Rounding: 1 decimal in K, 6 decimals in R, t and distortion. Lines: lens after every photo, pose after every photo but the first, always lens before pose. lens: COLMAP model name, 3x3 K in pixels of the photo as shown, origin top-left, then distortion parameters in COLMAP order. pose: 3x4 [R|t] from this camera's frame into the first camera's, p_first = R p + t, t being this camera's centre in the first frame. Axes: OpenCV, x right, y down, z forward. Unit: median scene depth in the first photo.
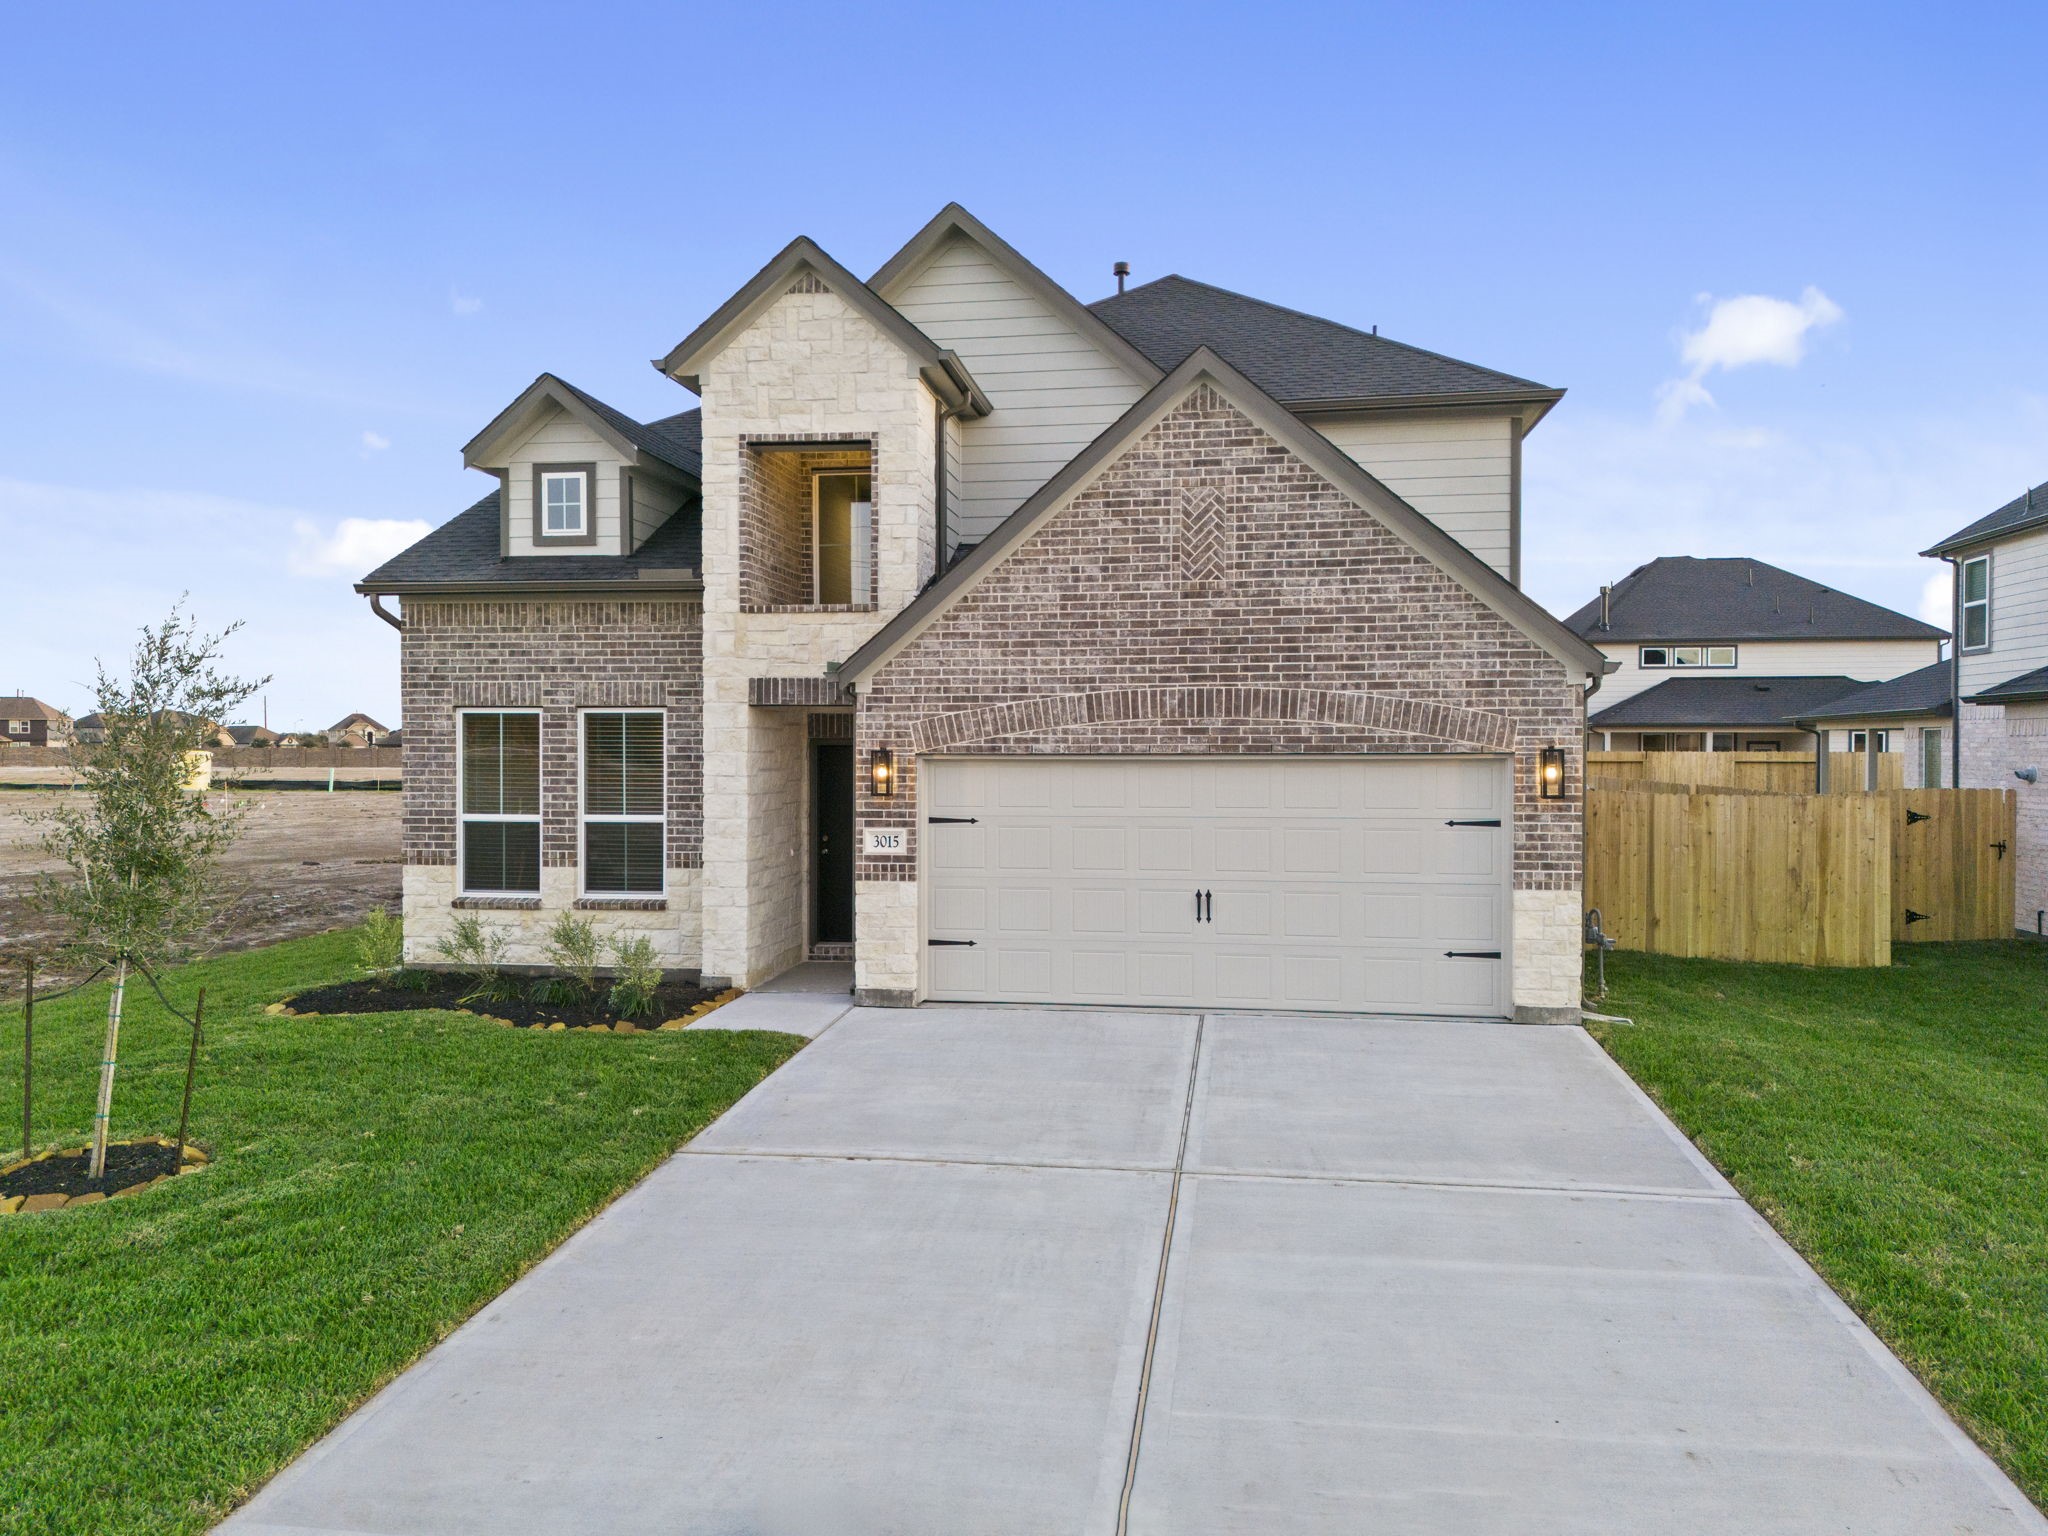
lens RADIAL K [[1546.9, 0, 1034.8], [0, 1546.9, 773.0], [0, 0, 1]] dist [0.051680, 0.000907]
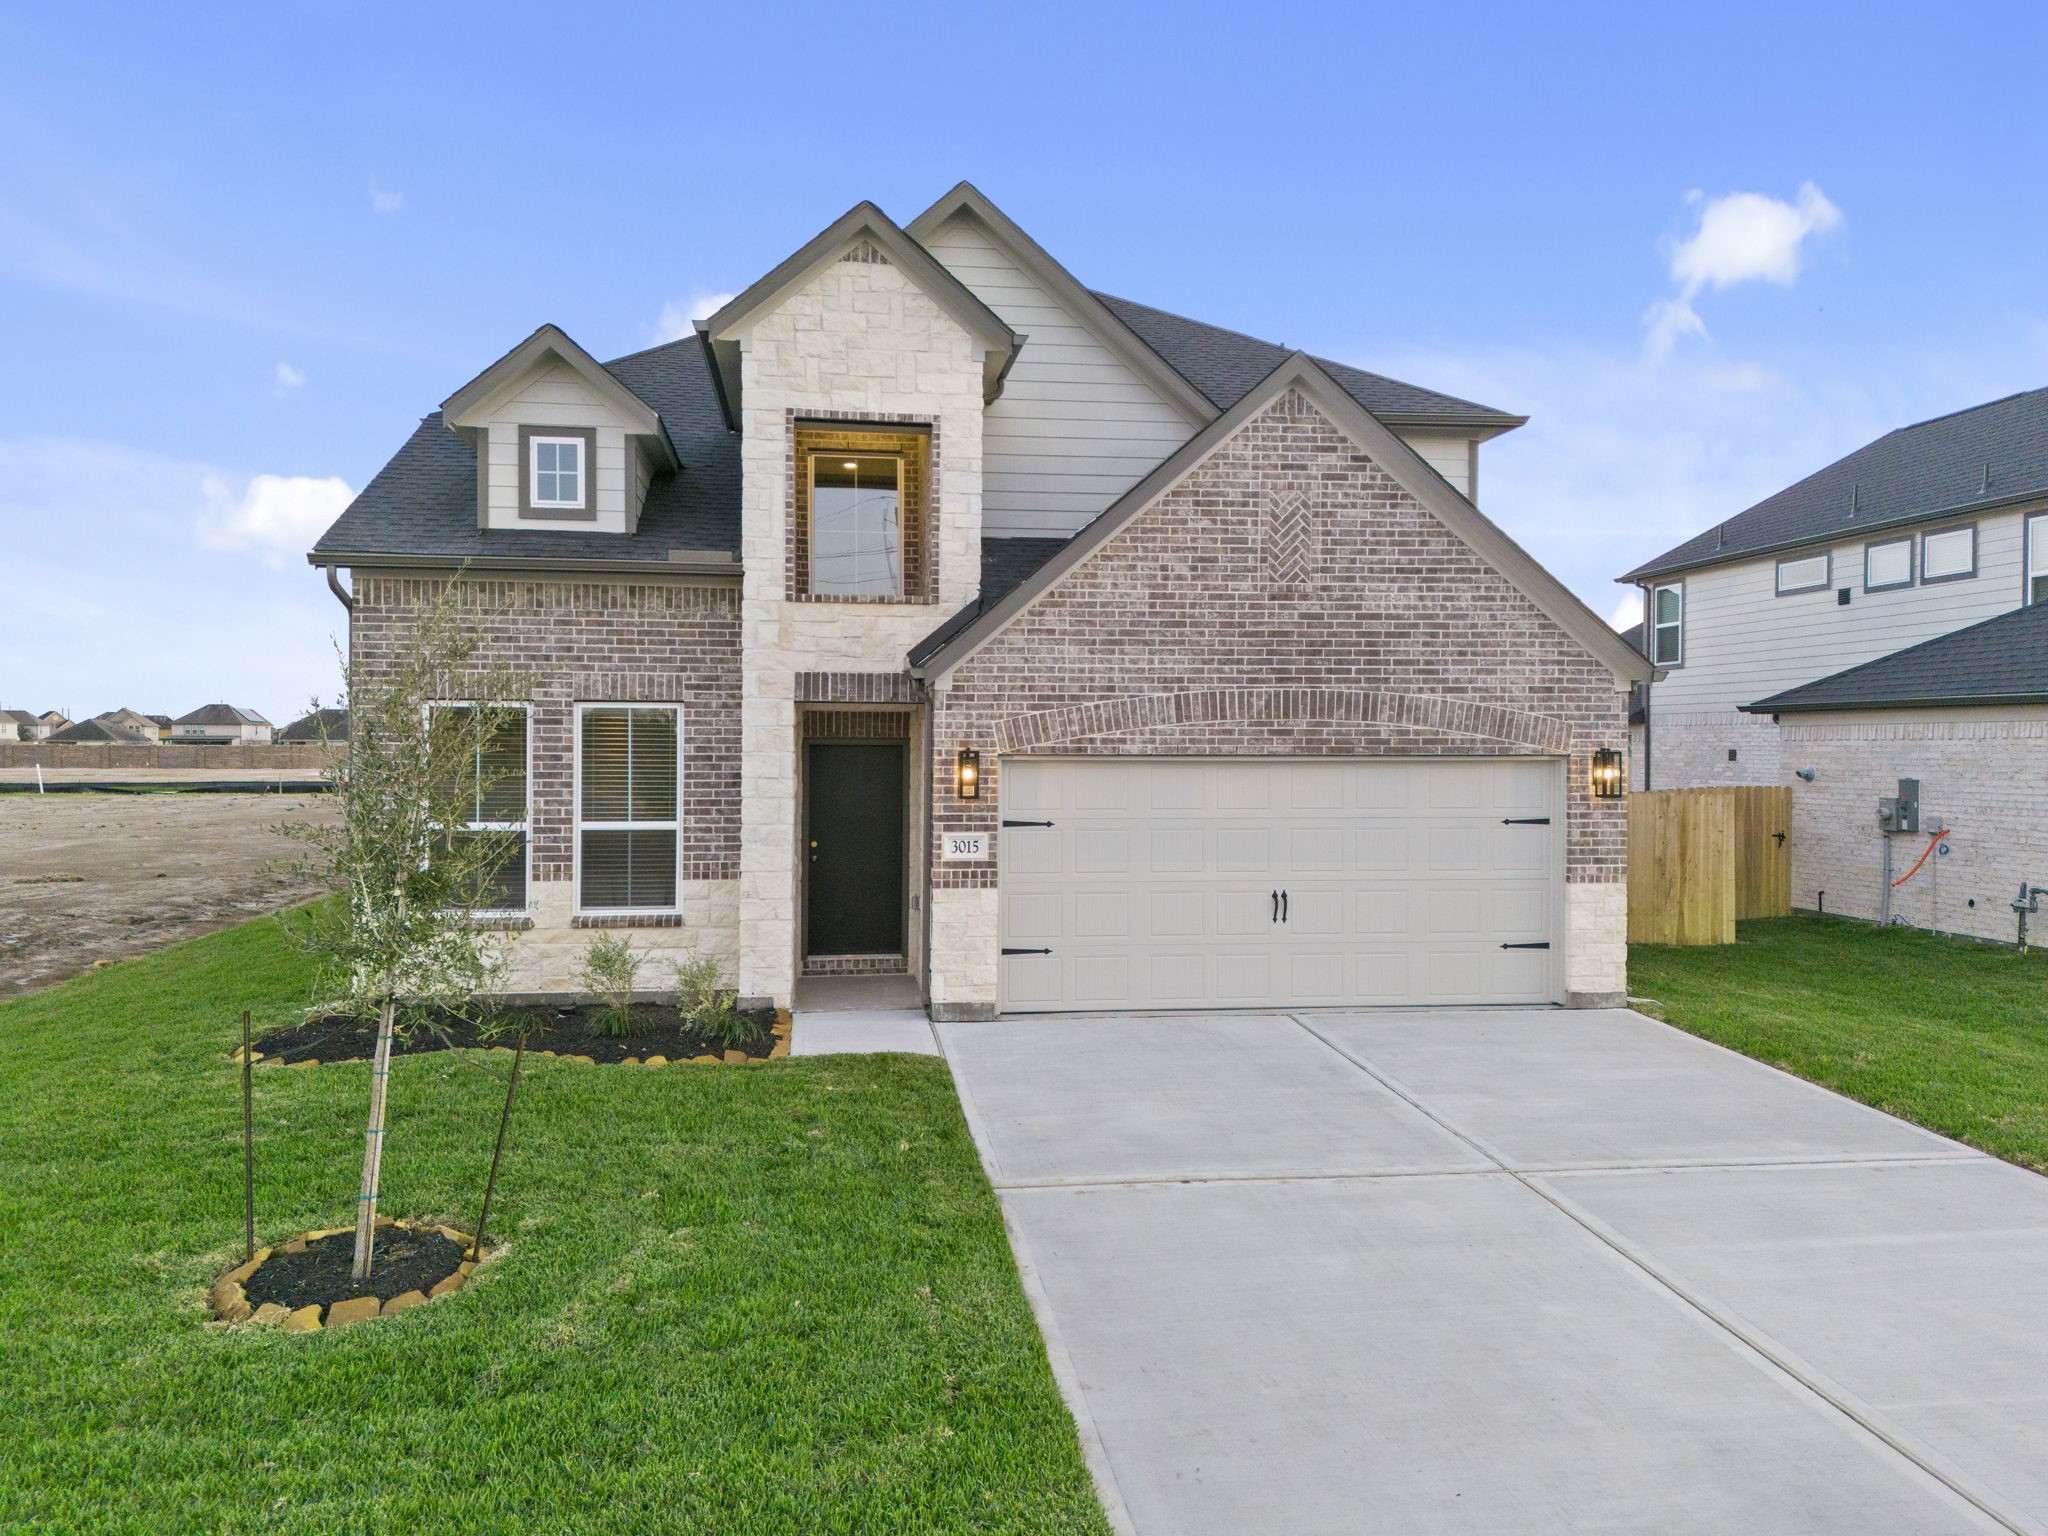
lens RADIAL K [[1546.9, 0, 1033.1], [0, 1546.9, 761.7], [0, 0, 1]] dist [0.051680, 0.000907]
pose [[0.957884, 0.000620, 0.287154, -0.318415], [0.001302, 0.999978, -0.006504, -0.001598], [-0.287152, 0.006604, 0.957862, 0.076351]]
